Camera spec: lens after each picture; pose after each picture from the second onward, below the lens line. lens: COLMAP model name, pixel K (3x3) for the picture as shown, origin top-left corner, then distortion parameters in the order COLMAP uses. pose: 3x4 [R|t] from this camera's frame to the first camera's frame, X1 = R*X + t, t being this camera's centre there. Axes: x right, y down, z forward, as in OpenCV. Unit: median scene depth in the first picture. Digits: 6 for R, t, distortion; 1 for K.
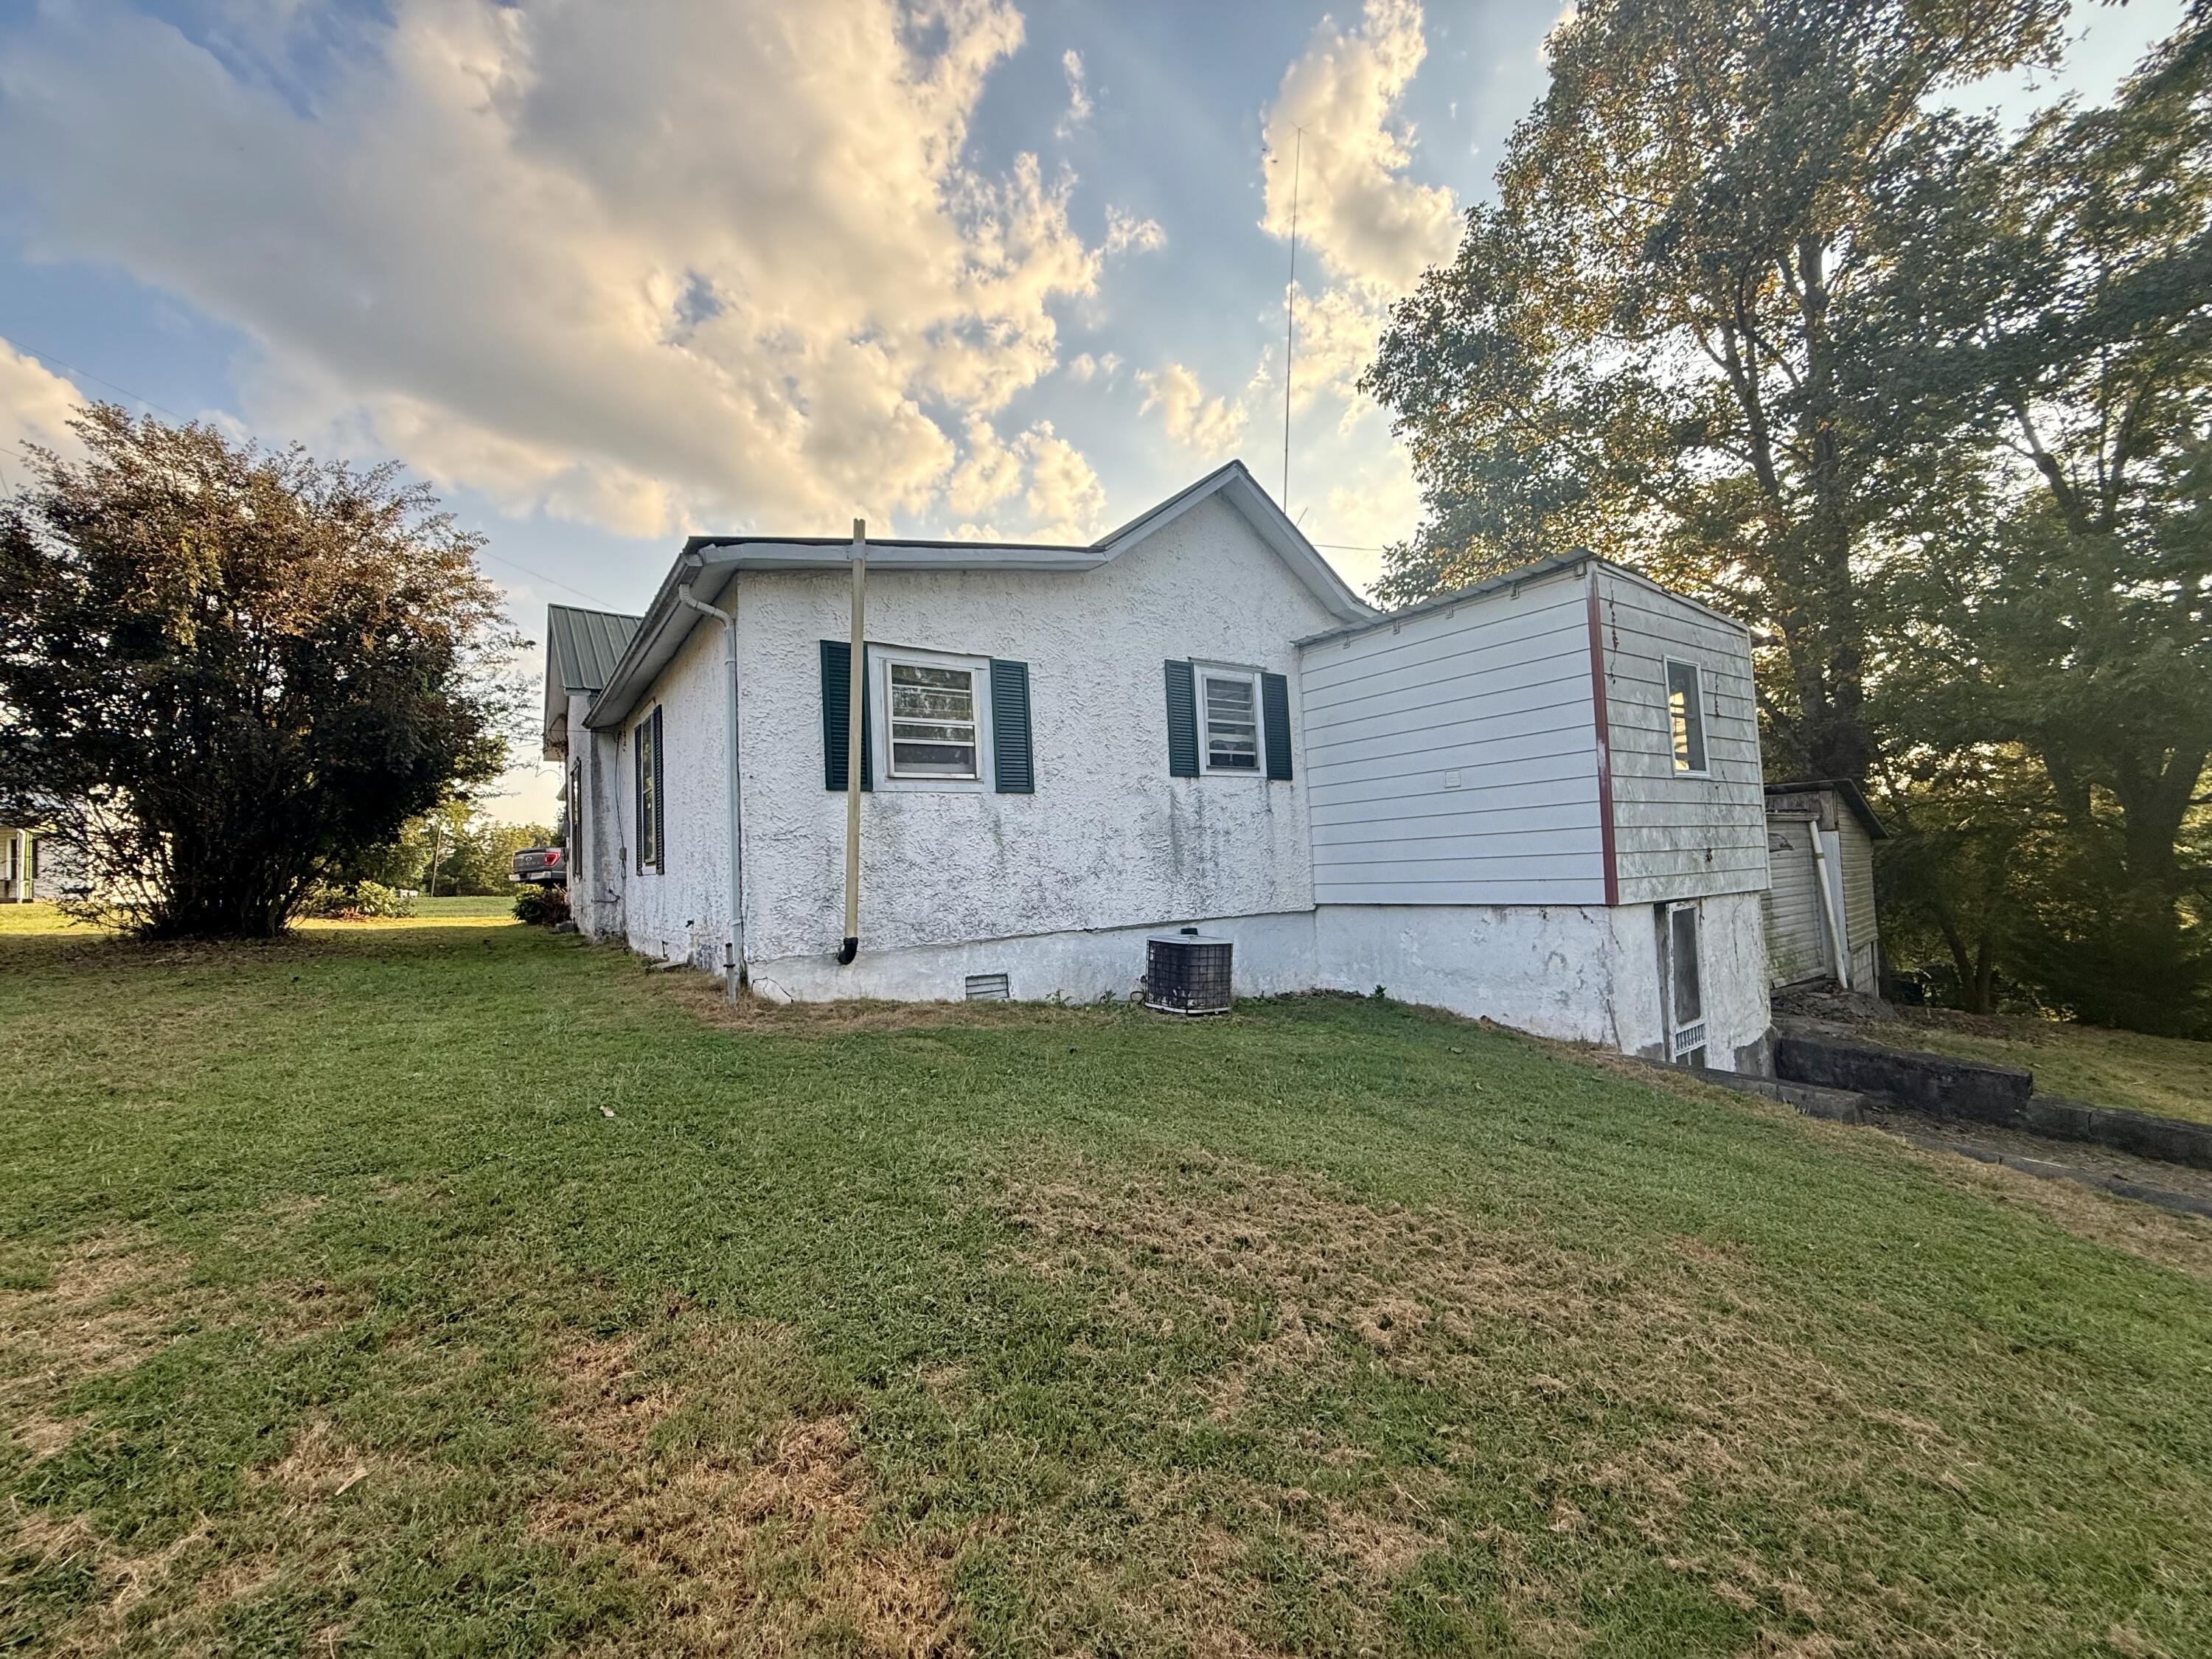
lens RADIAL K [[893.4, 0, 1106.0], [0, 893.4, 829.5], [0, 0, 1]] dist [0.000519, -0.000071]
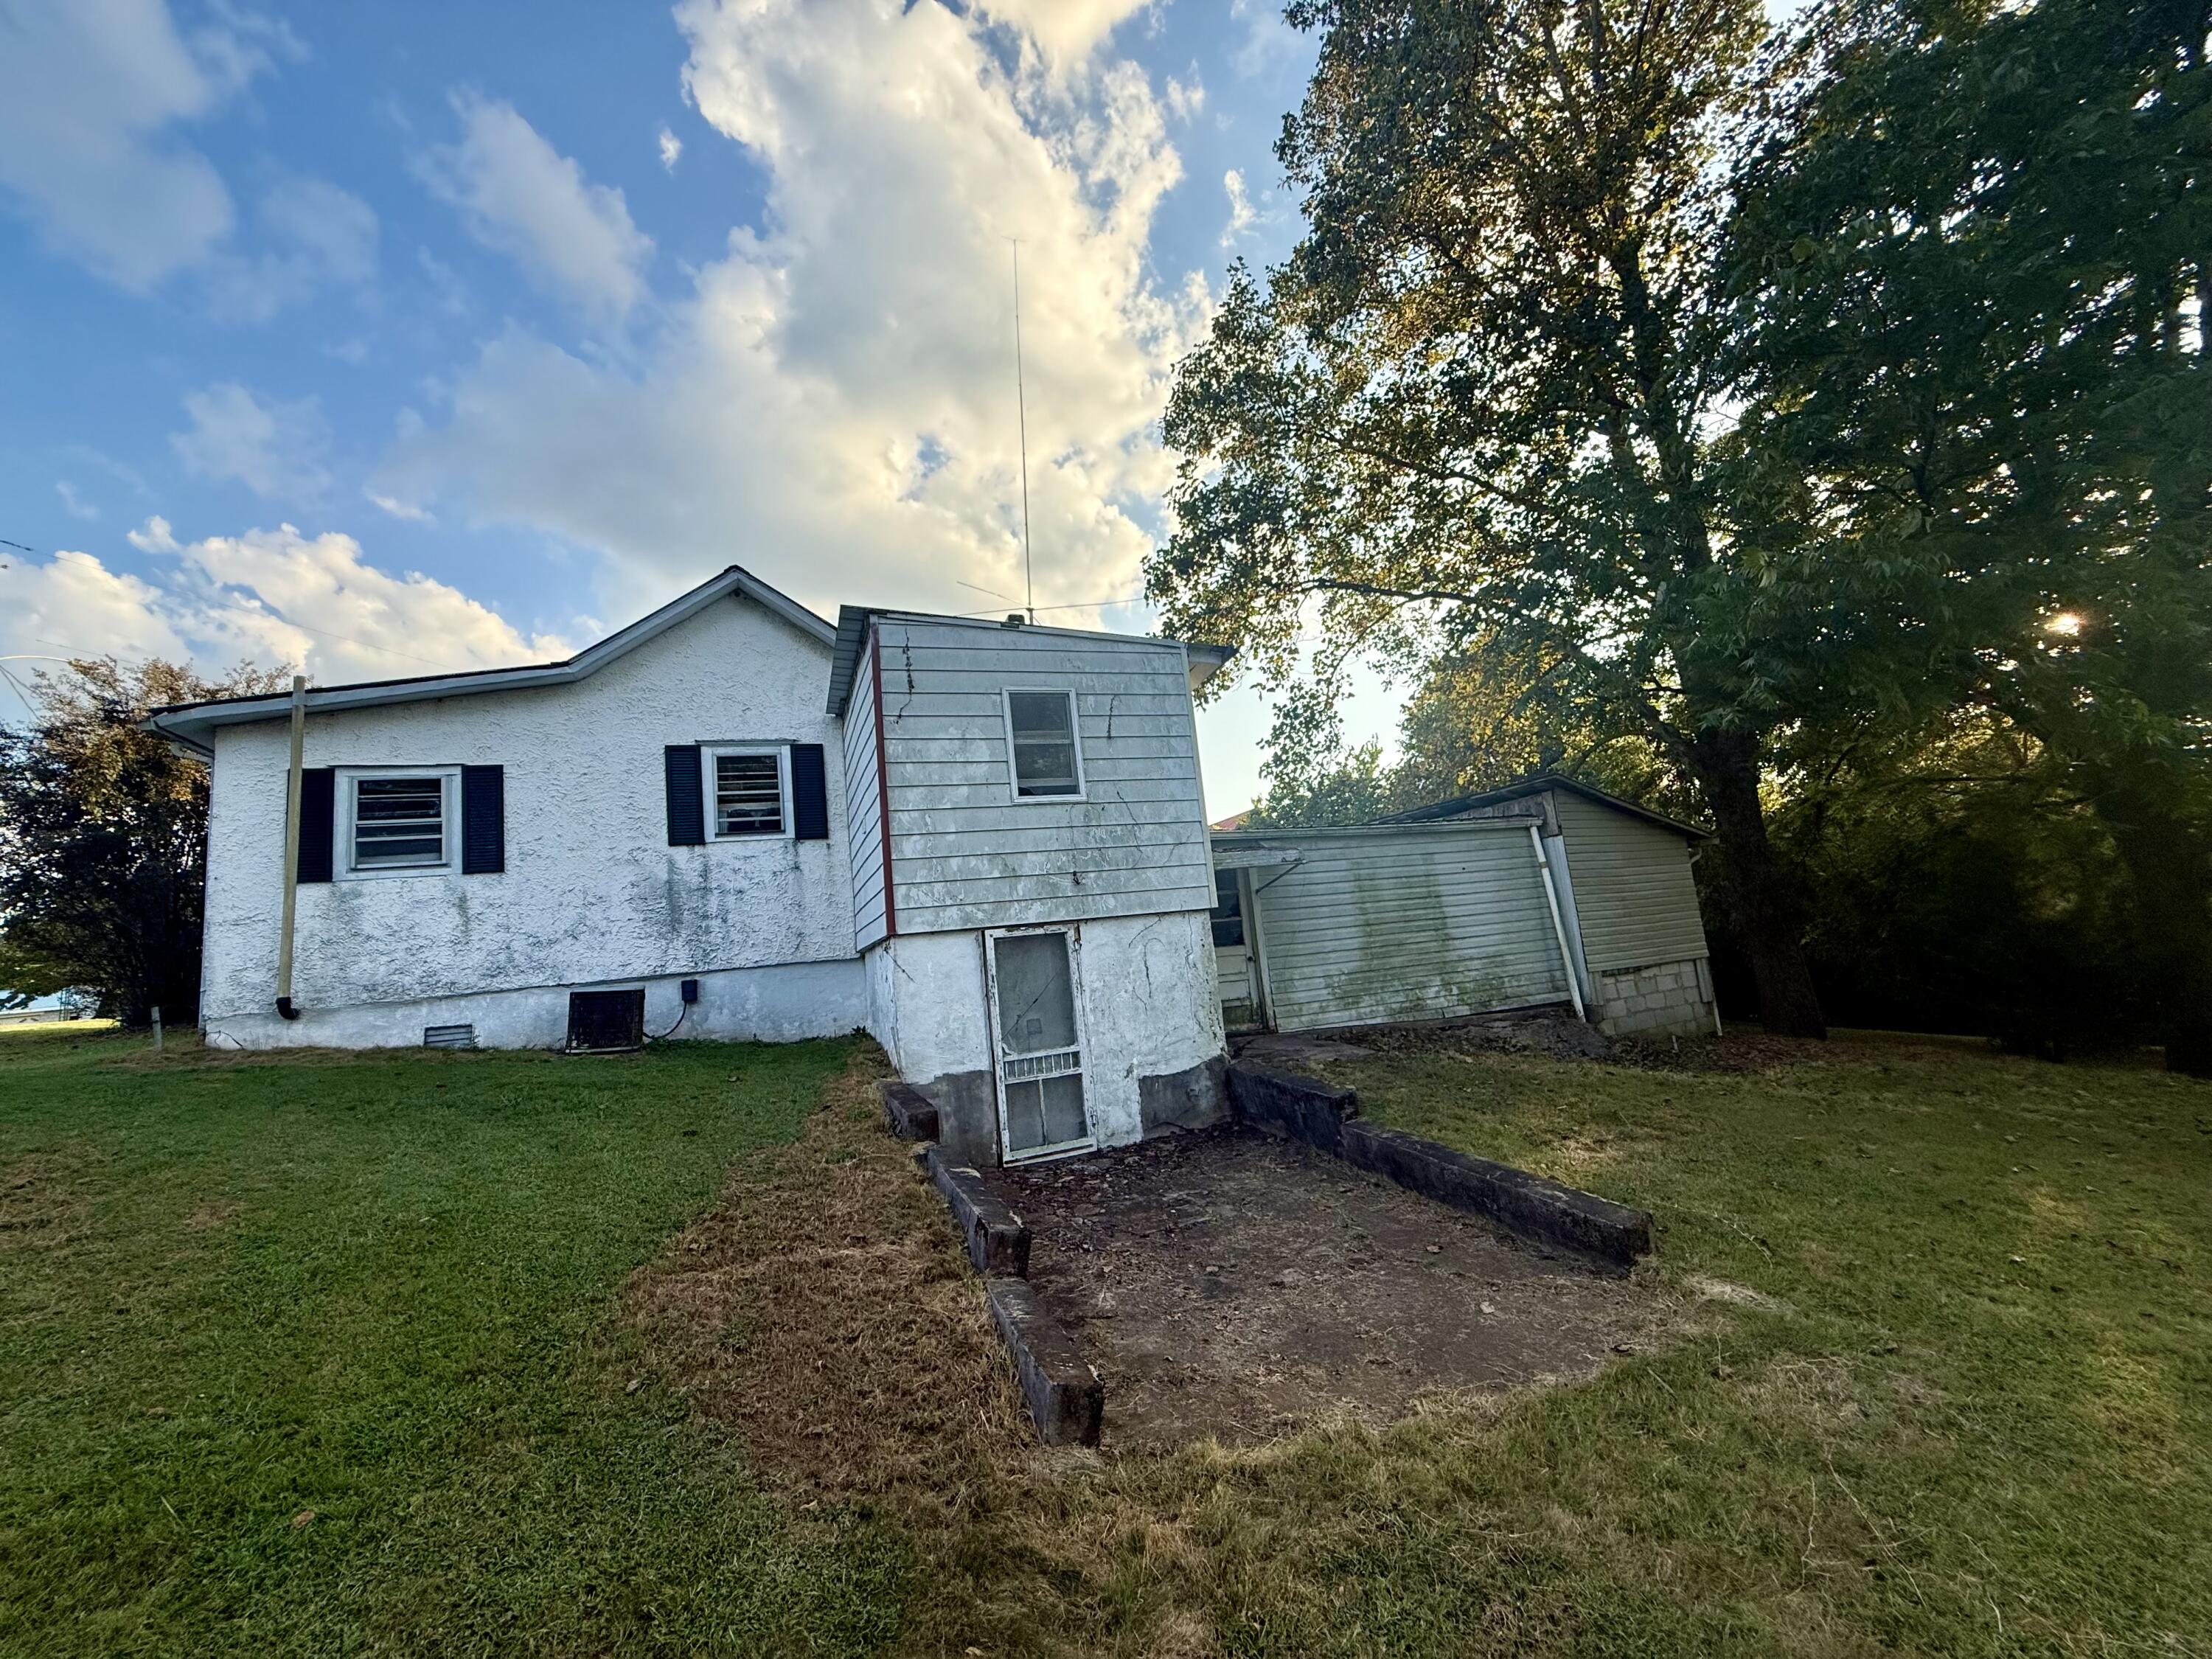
lens RADIAL K [[871.5, 0, 1106.0], [0, 871.5, 829.5], [0, 0, 1]] dist [-0.003941, -0.000251]
pose [[0.962202, -0.090722, -0.256782, 0.889902], [0.071329, 0.993920, -0.083877, 0.052114], [0.262830, 0.062391, 0.962823, 0.074942]]
